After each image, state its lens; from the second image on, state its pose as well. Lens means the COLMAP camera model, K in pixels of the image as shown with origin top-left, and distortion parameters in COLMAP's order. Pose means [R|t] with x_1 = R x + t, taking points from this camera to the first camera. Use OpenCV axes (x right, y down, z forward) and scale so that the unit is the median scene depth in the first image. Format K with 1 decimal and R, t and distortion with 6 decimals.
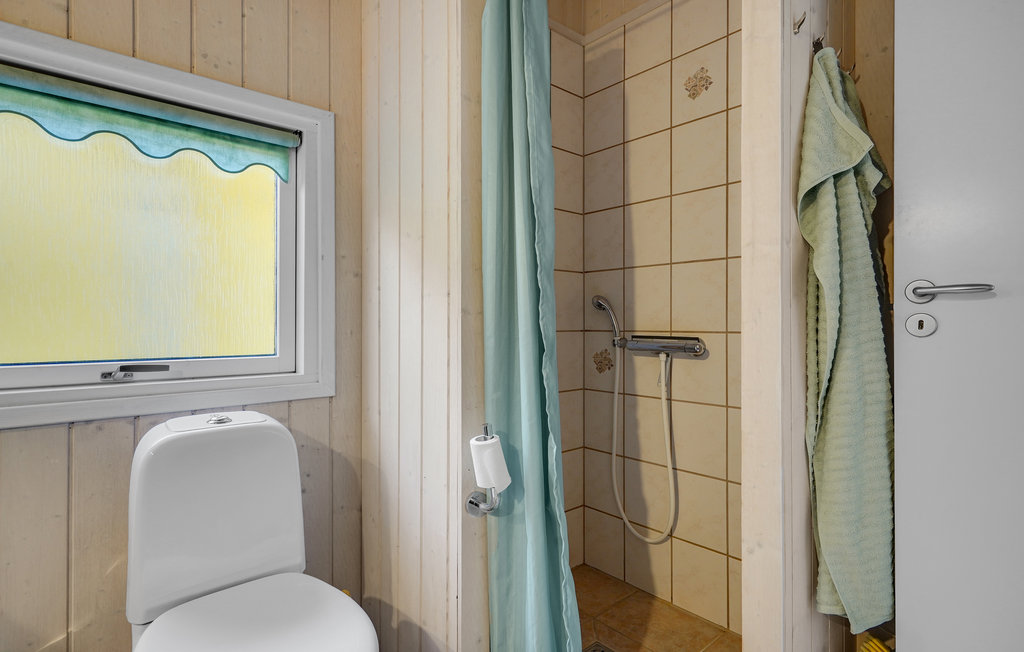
lens RADIAL K [[507.4, 0, 492.4], [0, 507.4, 319.8], [0, 0, 1]] dist [0.001112, 0.000366]
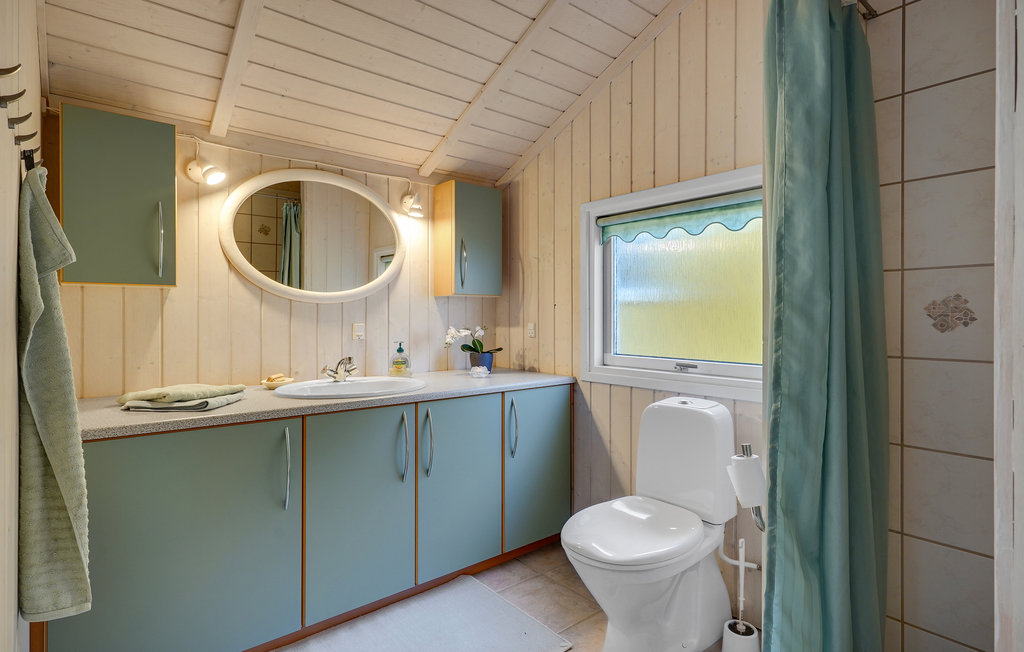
lens RADIAL K [[507.4, 0, 492.4], [0, 507.4, 319.8], [0, 0, 1]] dist [0.001112, 0.000366]
pose [[-0.043785, 0.001559, -0.999040, 0.983276], [0.000638, 0.999999, 0.001532, -0.054883], [0.999041, -0.000571, -0.043786, 0.433247]]
